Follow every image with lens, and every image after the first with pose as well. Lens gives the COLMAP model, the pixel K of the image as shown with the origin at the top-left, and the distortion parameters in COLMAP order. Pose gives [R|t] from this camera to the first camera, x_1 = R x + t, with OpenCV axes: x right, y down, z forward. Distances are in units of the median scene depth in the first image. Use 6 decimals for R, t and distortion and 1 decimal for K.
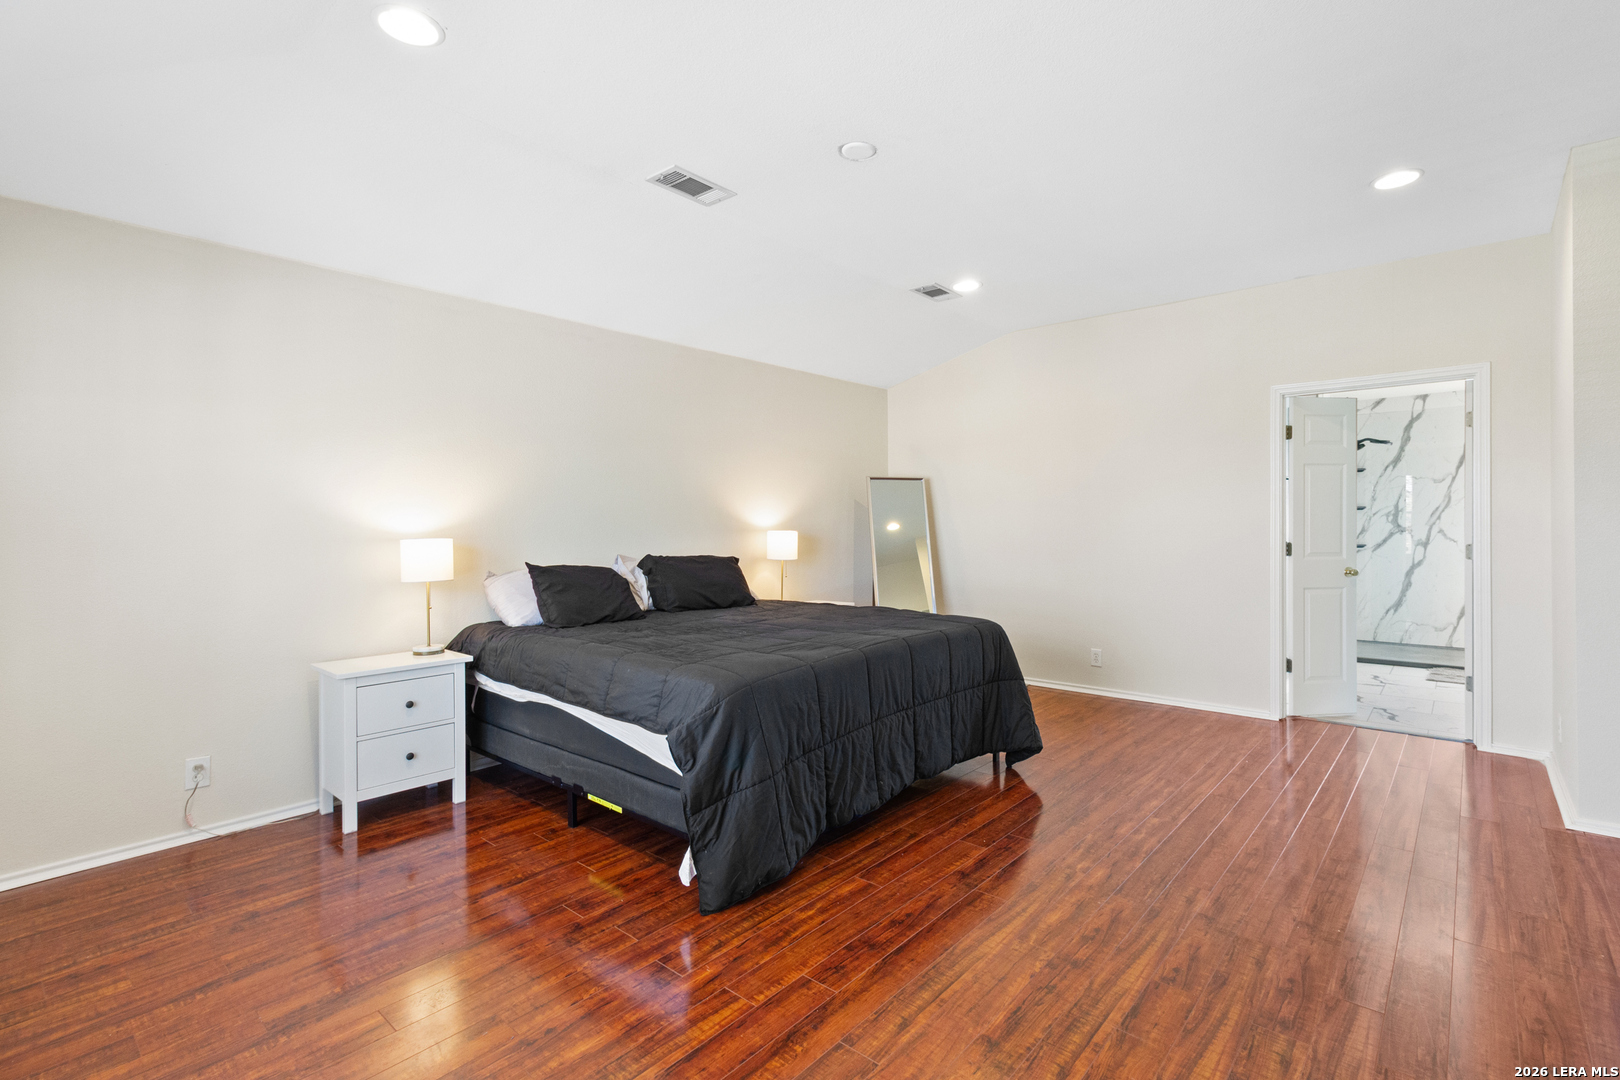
lens RADIAL K [[753.7, 0, 858.1], [0, 753.7, 541.7], [0, 0, 1]] dist [-0.001921, -0.000788]
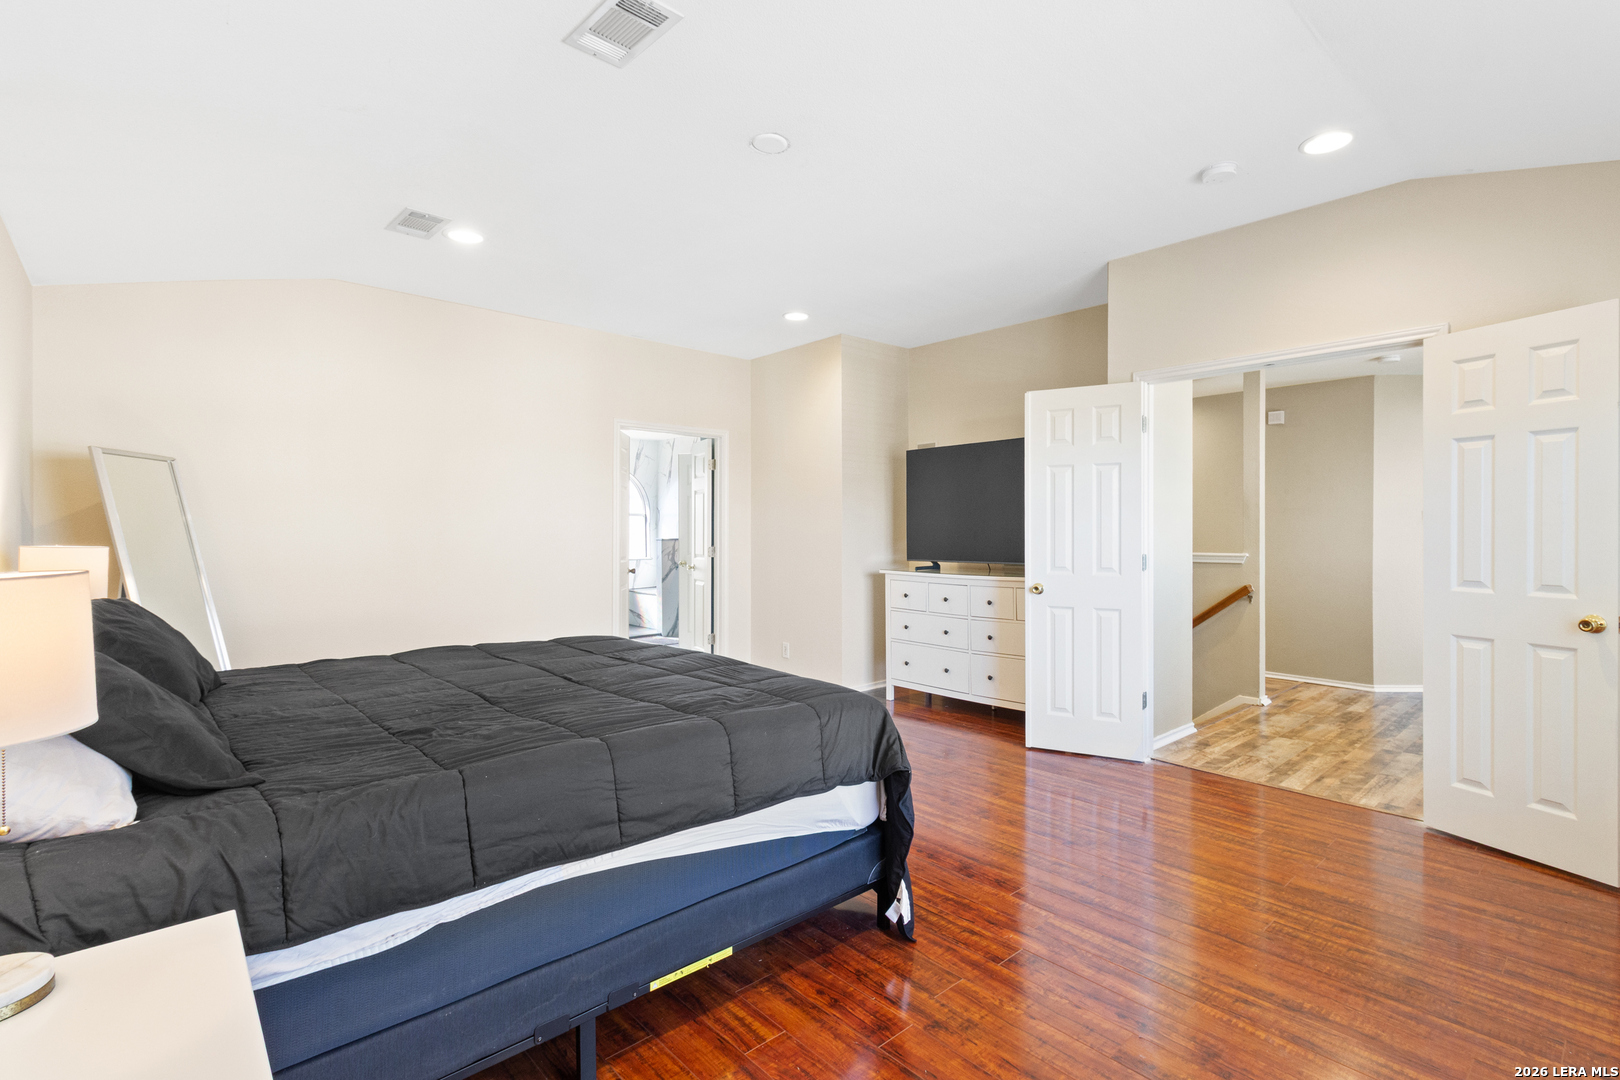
lens RADIAL K [[753.7, 0, 826.7], [0, 753.7, 537.6], [0, 0, 1]] dist [-0.001921, -0.000788]
pose [[0.133230, -0.003967, 0.991077, -0.930065], [0.019189, 0.999815, 0.001422, -0.015761], [-0.990899, 0.018828, 0.133282, 0.777258]]
